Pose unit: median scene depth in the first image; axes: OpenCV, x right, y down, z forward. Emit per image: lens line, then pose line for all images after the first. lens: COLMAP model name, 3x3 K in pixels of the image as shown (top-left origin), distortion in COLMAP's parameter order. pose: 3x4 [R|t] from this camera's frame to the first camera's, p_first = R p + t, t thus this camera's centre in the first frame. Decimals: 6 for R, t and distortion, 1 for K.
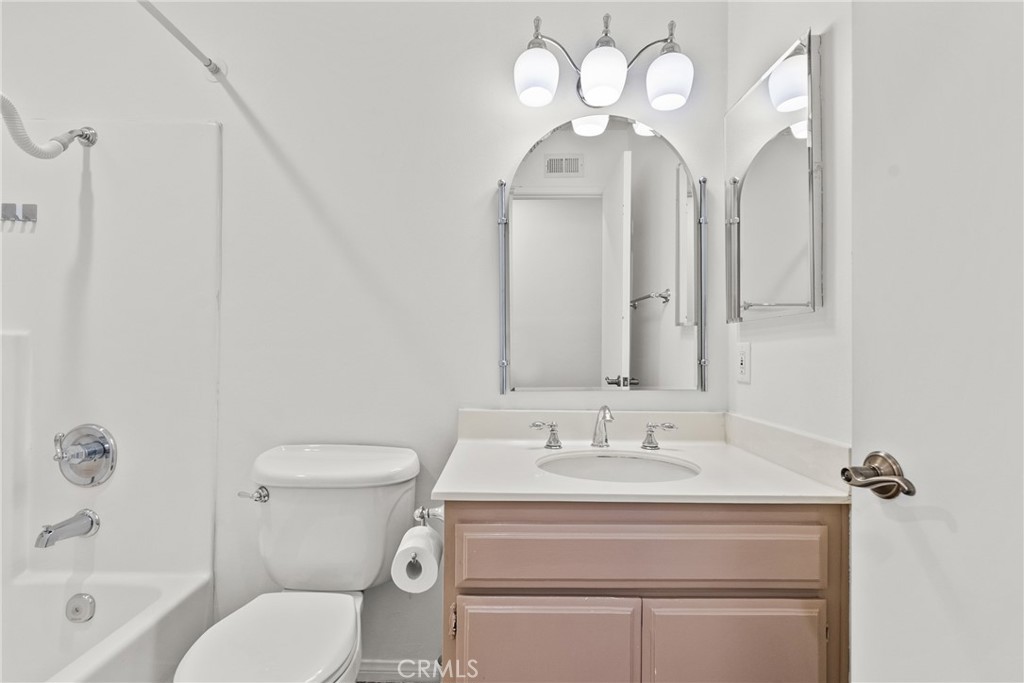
lens RADIAL K [[471.6, 0, 507.9], [0, 471.6, 343.4], [0, 0, 1]] dist [-0.001484, 0.001121]
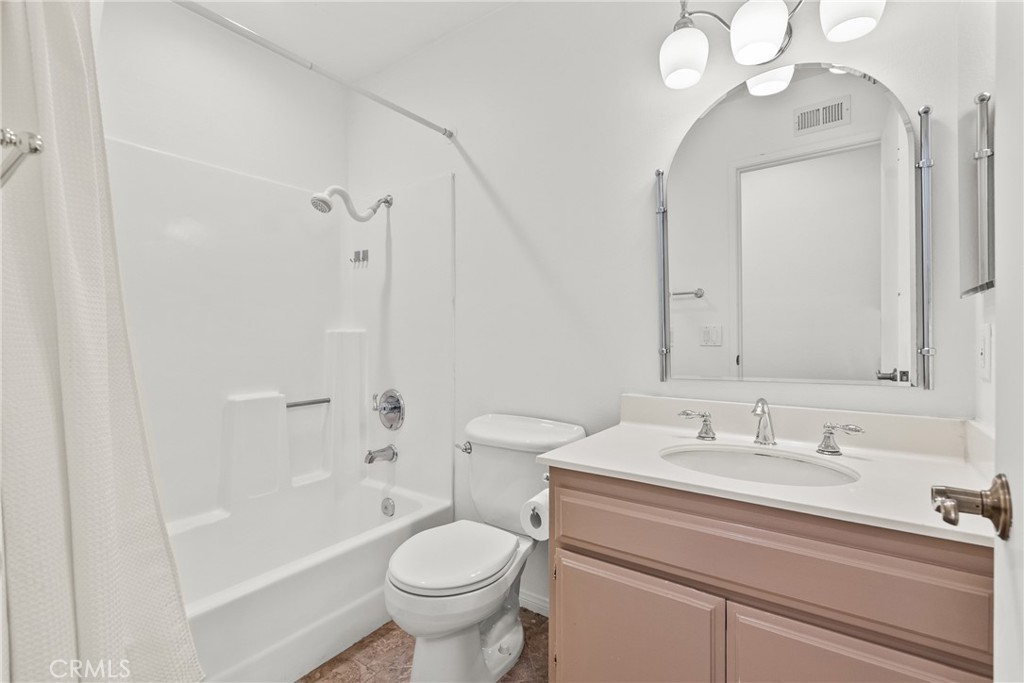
lens RADIAL K [[467.7, 0, 513.9], [0, 467.7, 338.1], [0, 0, 1]] dist [0.000785, 0.000745]
pose [[0.811971, -0.010606, -0.583602, 0.331220], [0.018290, 0.999806, 0.007278, 0.001336], [0.583412, -0.016583, 0.812007, -0.000498]]
